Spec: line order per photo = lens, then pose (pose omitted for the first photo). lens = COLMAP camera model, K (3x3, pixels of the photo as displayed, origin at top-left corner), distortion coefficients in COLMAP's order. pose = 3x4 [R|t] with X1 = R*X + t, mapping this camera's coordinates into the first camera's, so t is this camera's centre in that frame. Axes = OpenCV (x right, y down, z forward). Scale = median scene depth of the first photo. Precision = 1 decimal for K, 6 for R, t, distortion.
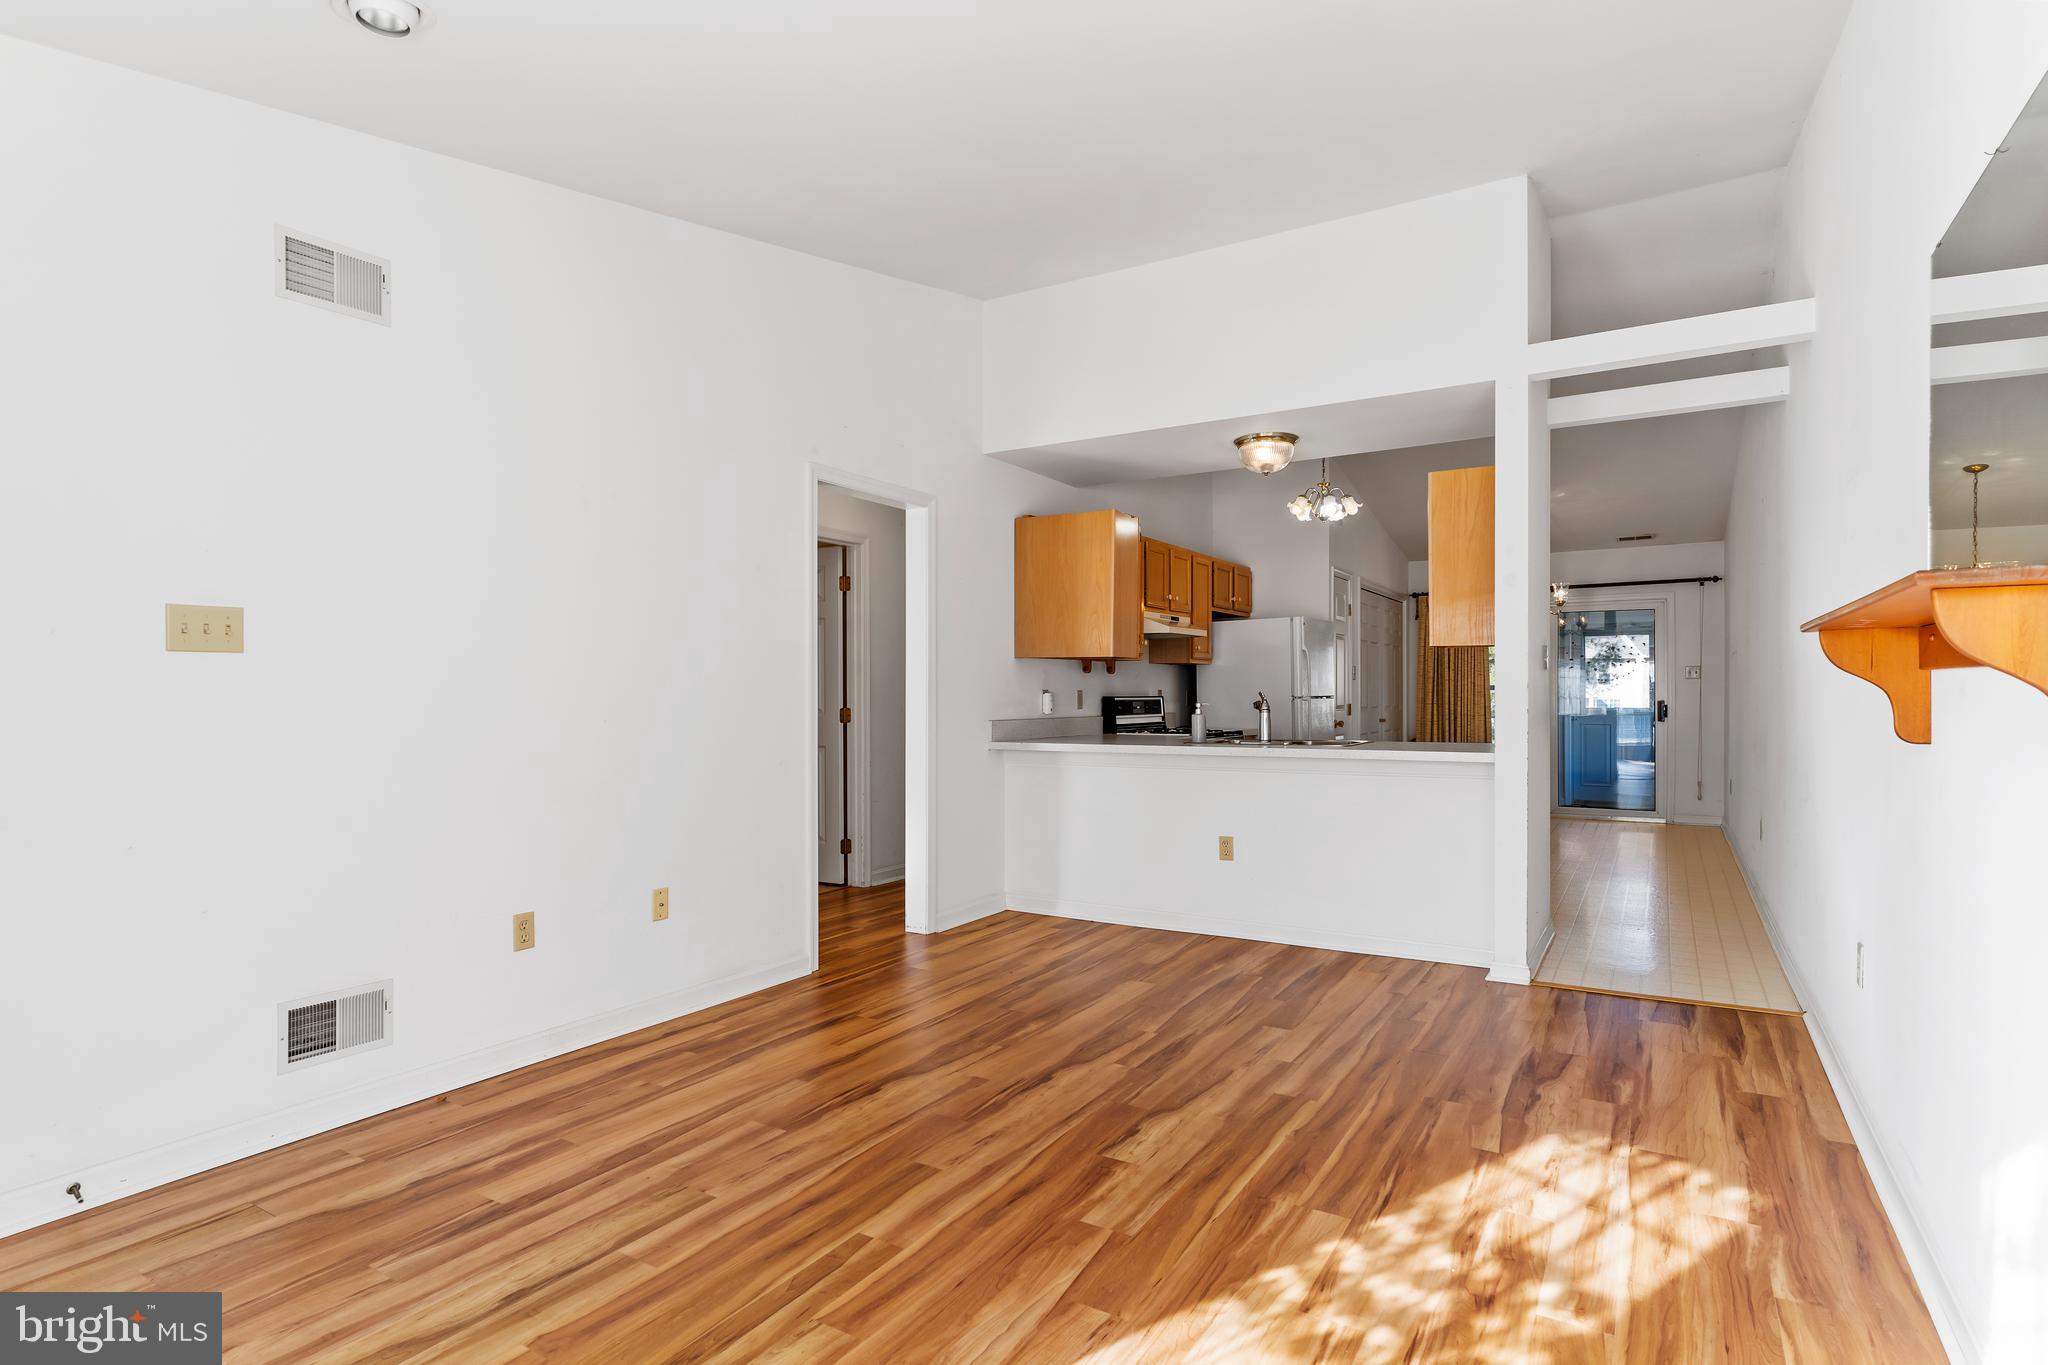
lens RADIAL K [[1109.3, 0, 1010.1], [0, 1109.3, 692.0], [0, 0, 1]] dist [0.003279, -0.001854]
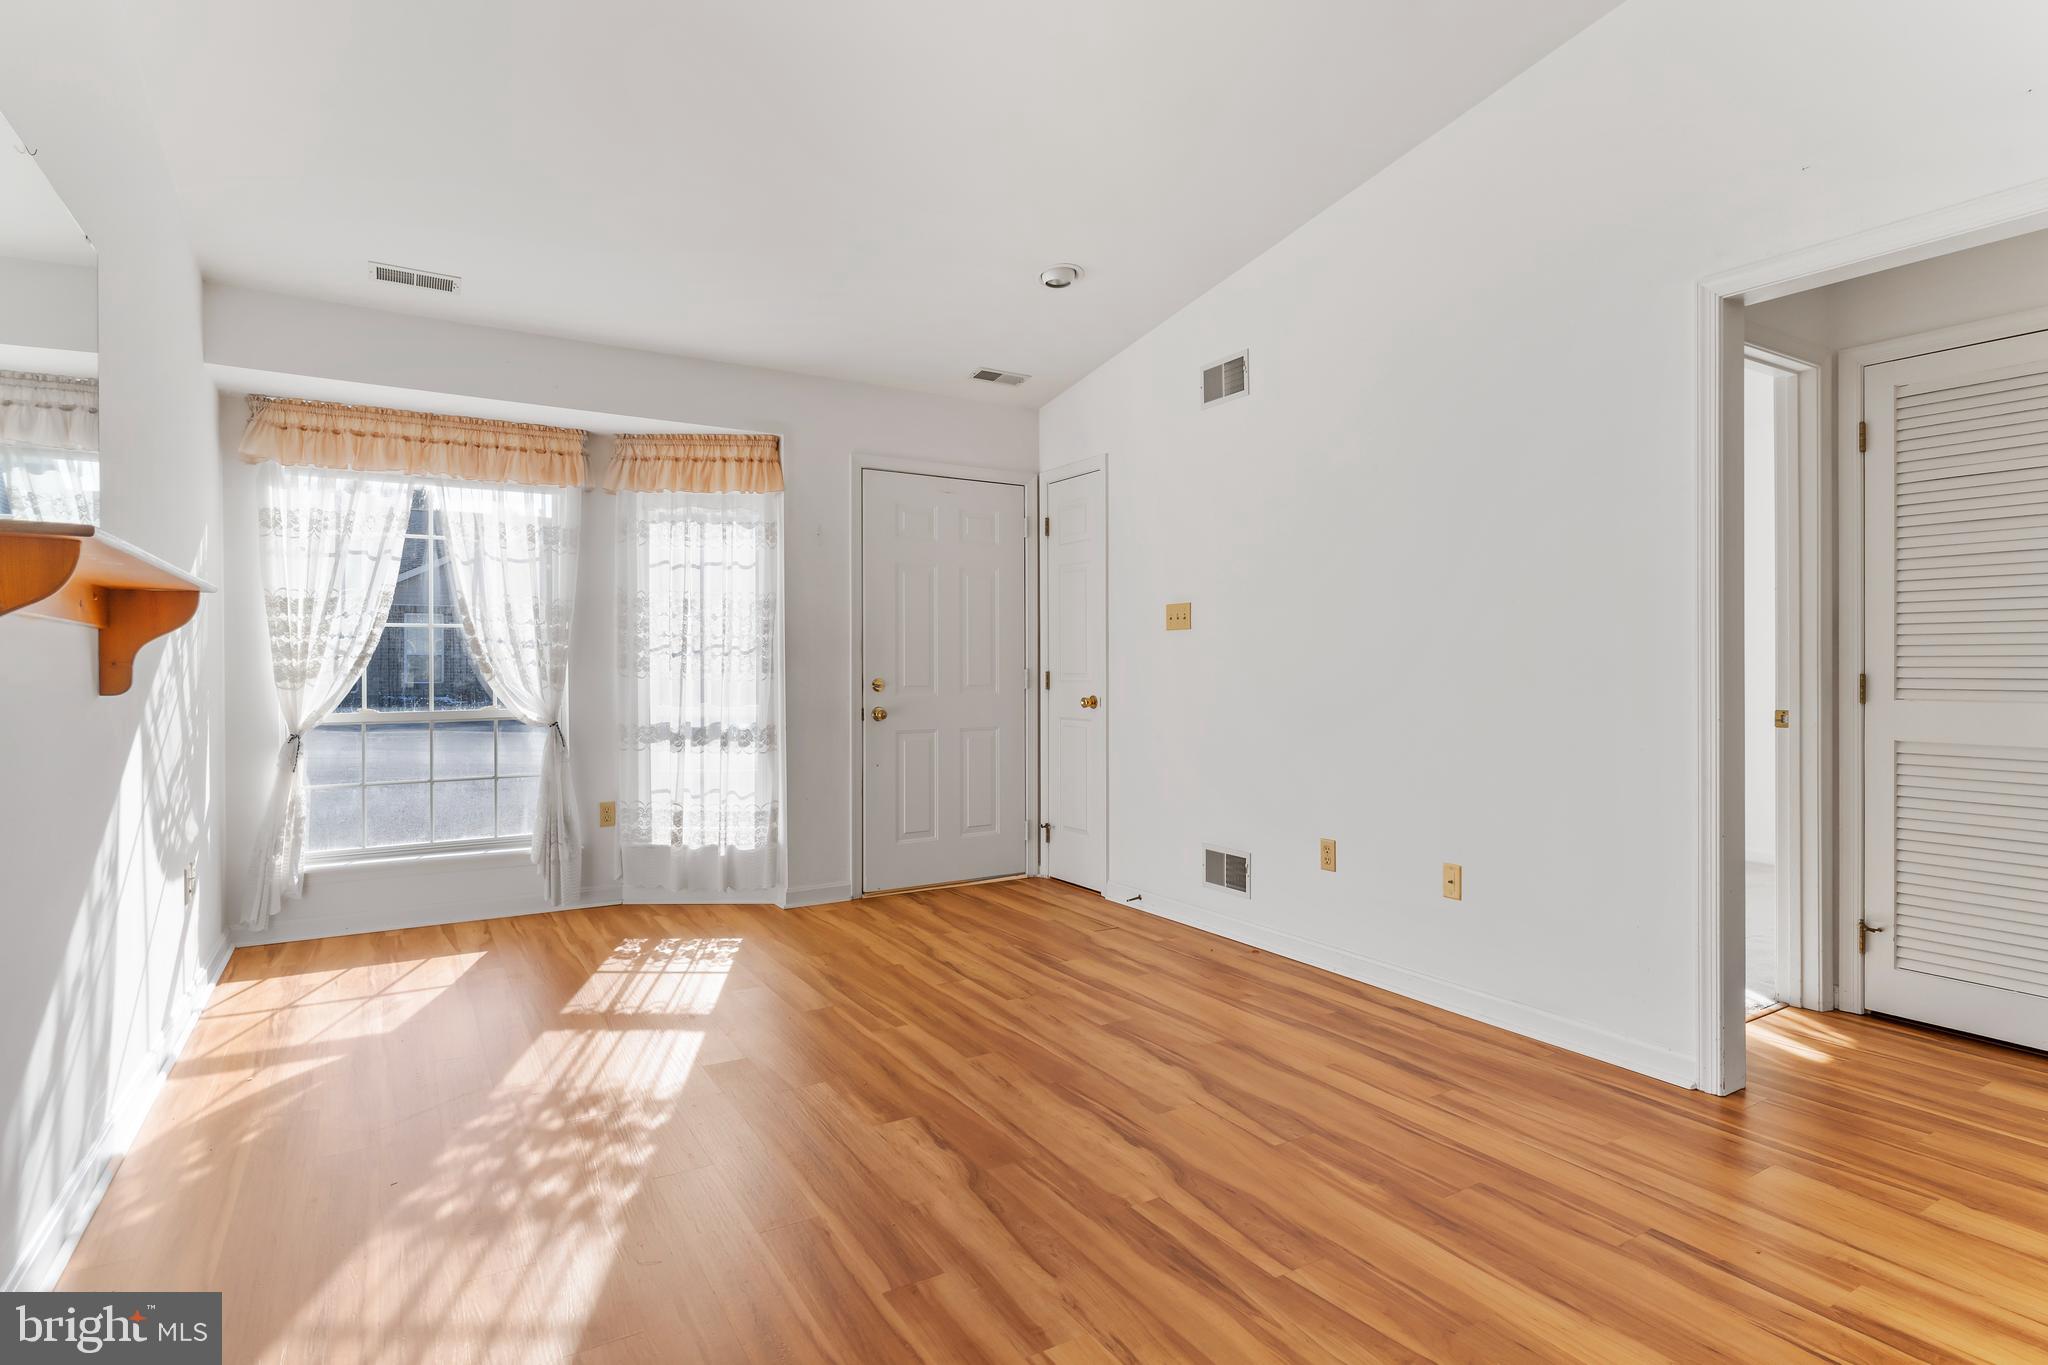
lens RADIAL K [[1109.3, 0, 1018.5], [0, 1109.3, 666.0], [0, 0, 1]] dist [0.003279, -0.001854]
pose [[-0.496552, 0.002089, -0.868005, 0.900729], [0.005133, 0.999987, -0.000530, 0.020059], [0.867992, -0.004719, -0.496556, 1.591814]]
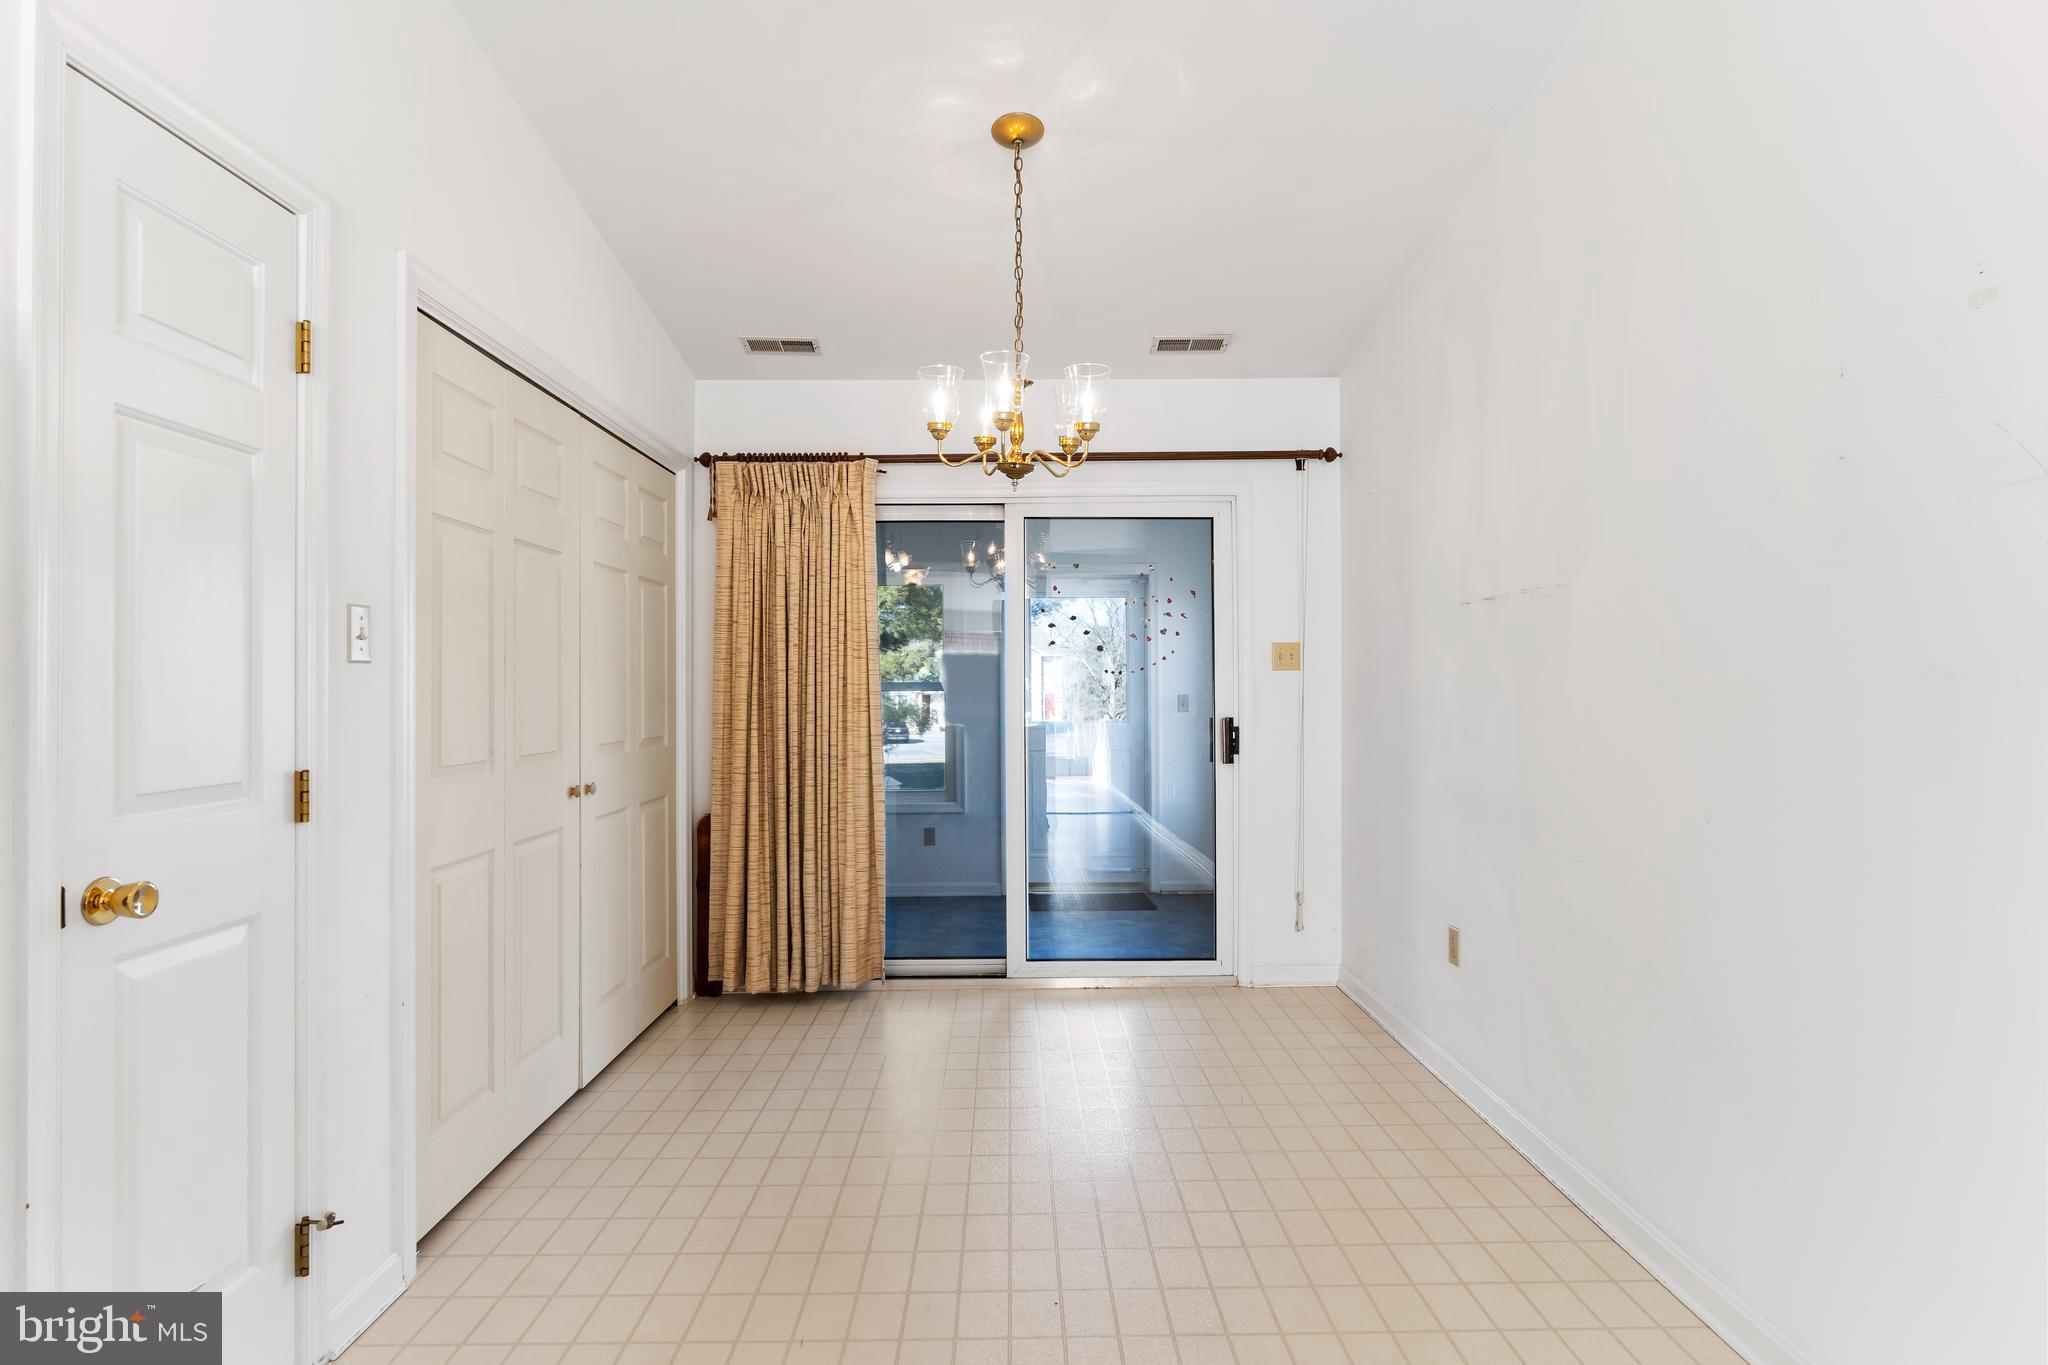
lens RADIAL K [[1109.3, 0, 1018.9], [0, 1109.3, 676.6], [0, 0, 1]] dist [0.003279, -0.001854]
pose [[0.847028, -0.004554, 0.531529, 0.231925], [0.001634, 0.999981, 0.005963, -0.010024], [-0.531546, -0.004183, 0.847019, 0.562917]]
